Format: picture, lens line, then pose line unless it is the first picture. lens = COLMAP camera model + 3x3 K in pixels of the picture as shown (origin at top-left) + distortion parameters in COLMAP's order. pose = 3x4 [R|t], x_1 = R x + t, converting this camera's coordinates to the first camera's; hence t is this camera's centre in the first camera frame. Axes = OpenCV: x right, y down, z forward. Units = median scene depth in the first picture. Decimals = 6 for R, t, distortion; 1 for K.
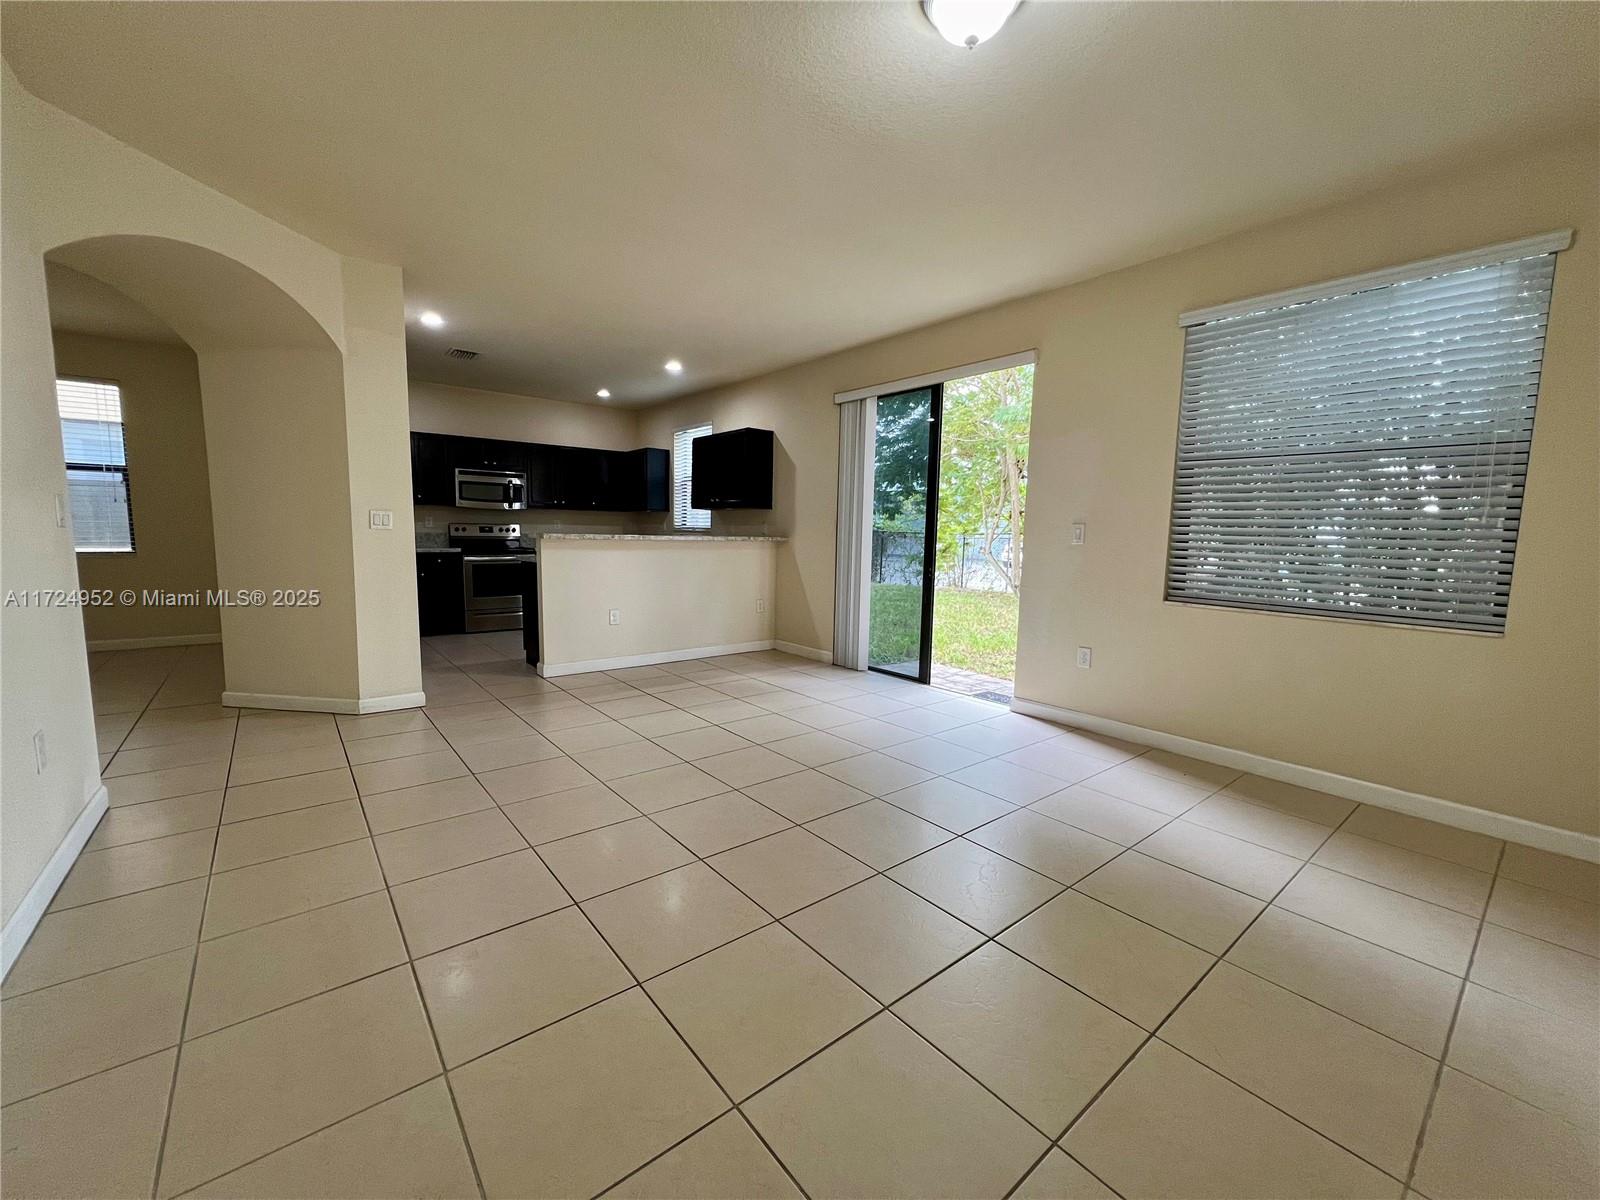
lens RADIAL K [[641.3, 0, 802.1], [0, 641.3, 594.7], [0, 0, 1]] dist [-0.000184, -0.000187]
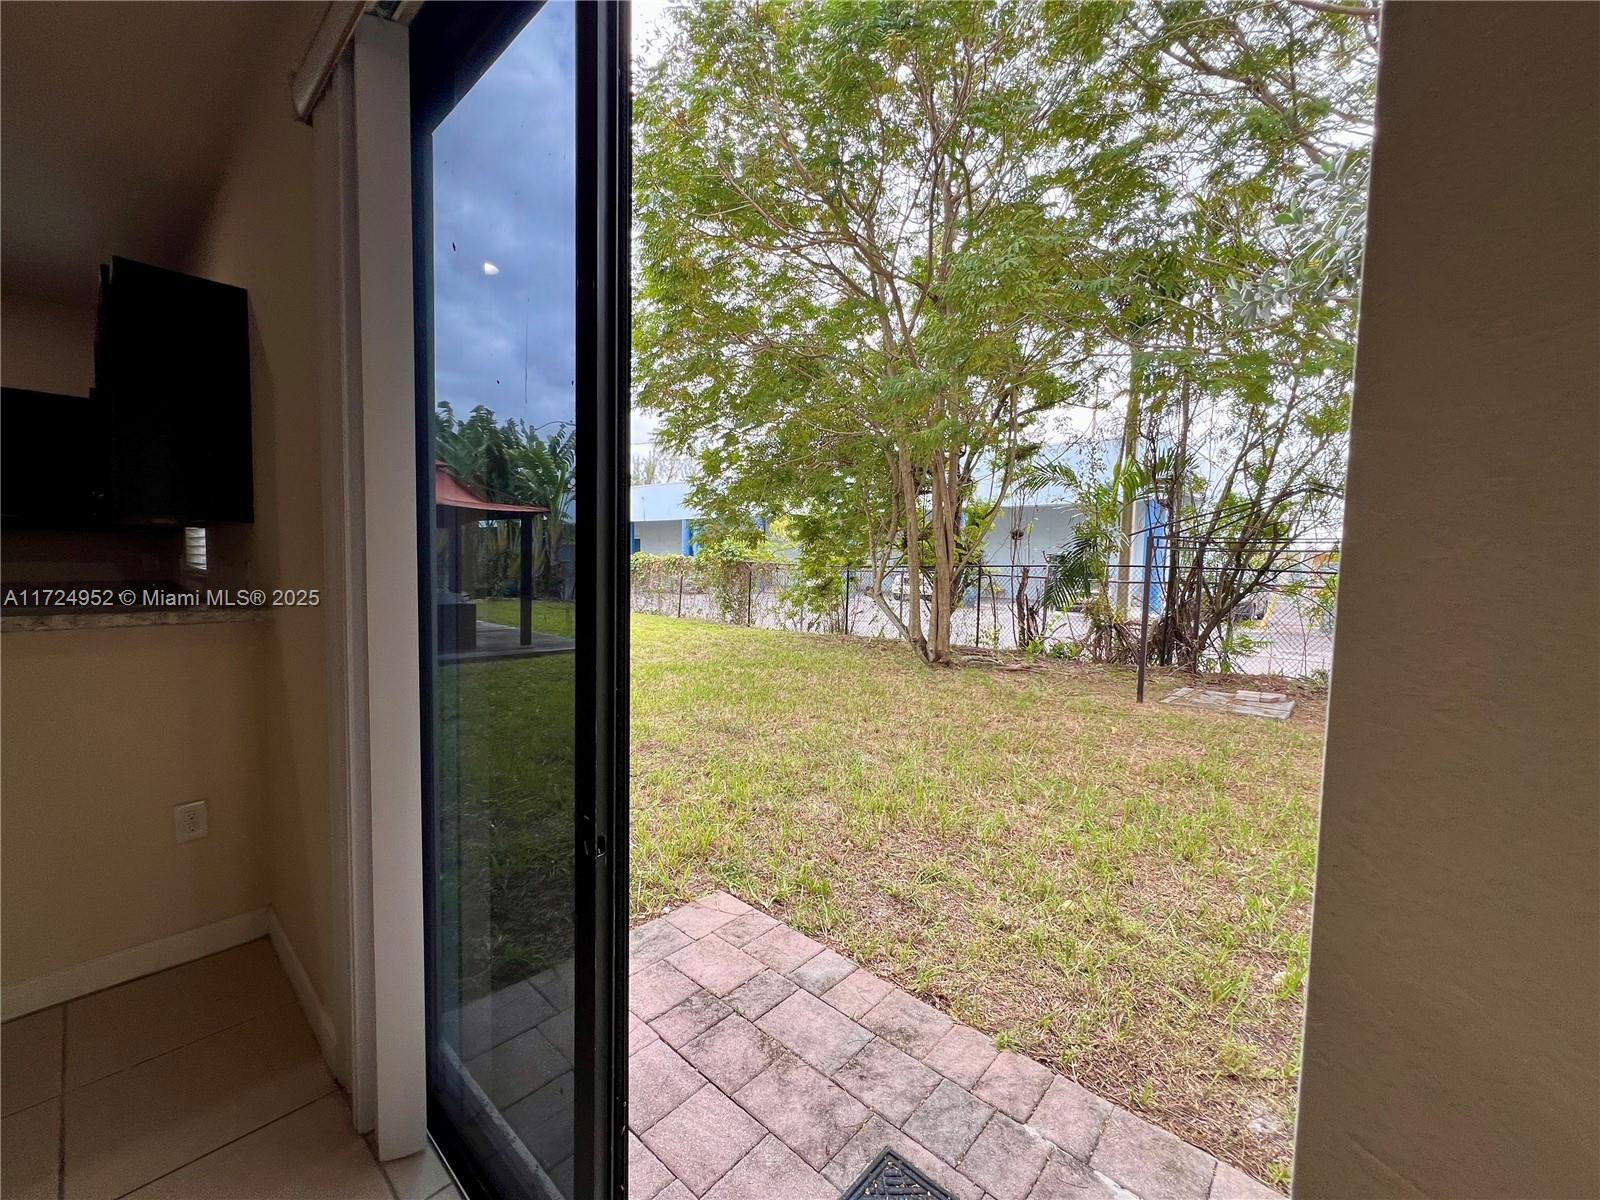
lens RADIAL K [[641.3, 0, 799.5], [0, 641.3, 602.6], [0, 0, 1]] dist [-0.000184, -0.000187]
pose [[0.987394, -0.008272, 0.158066, 0.075601], [0.012730, 0.999549, -0.027212, -0.032368], [-0.157769, 0.028881, 0.987054, 0.254053]]
